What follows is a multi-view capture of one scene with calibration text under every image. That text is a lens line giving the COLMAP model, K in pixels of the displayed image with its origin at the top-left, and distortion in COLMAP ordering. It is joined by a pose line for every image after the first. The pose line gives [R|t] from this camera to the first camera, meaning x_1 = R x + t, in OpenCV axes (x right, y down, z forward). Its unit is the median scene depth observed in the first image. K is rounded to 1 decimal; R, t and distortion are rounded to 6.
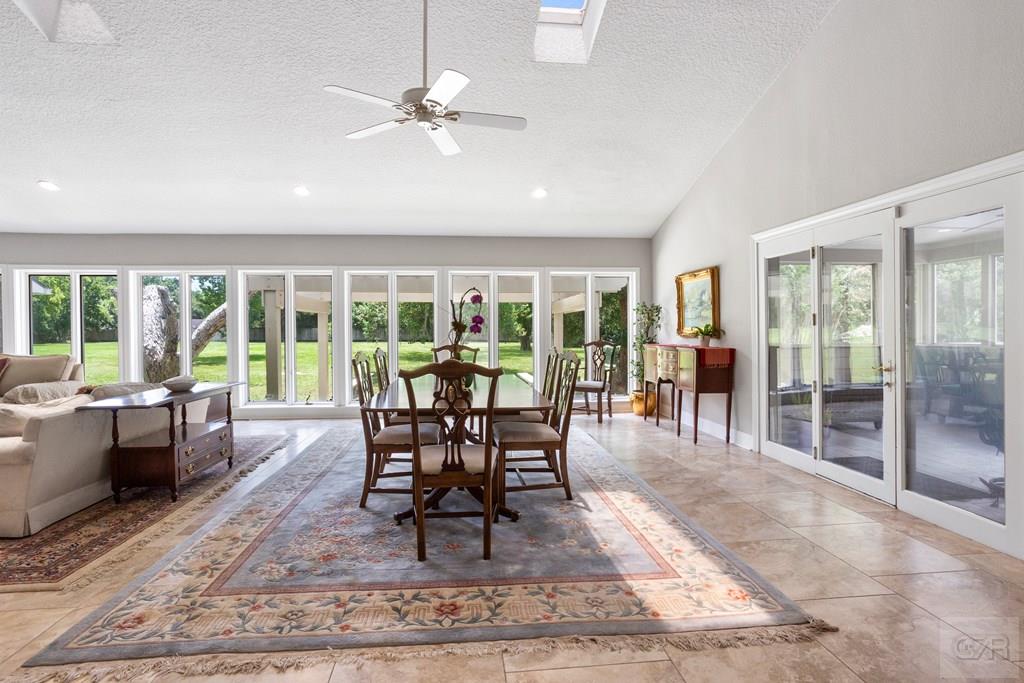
lens RADIAL K [[497.1, 0, 498.0], [0, 497.1, 325.1], [0, 0, 1]] dist [-0.028821, 0.021659]
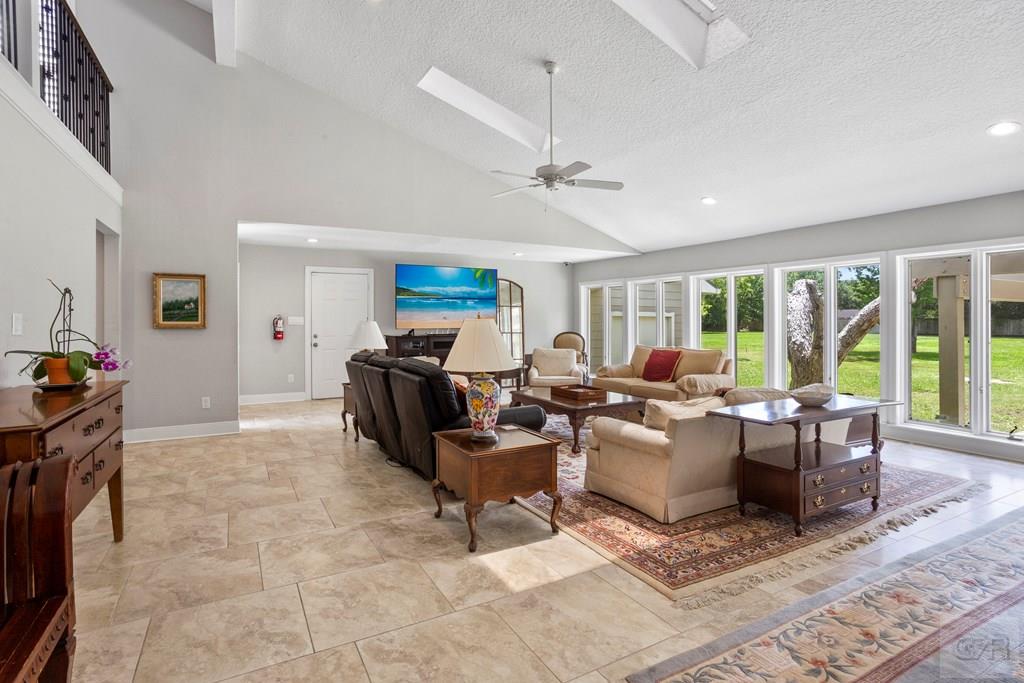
lens RADIAL K [[497.1, 0, 498.0], [0, 497.1, 325.1], [0, 0, 1]] dist [-0.028821, 0.021659]
pose [[0.384473, 0.014743, -0.923019, -0.064979], [0.003174, 0.999845, 0.017292, -0.029534], [0.923131, -0.009578, 0.384367, 0.181499]]
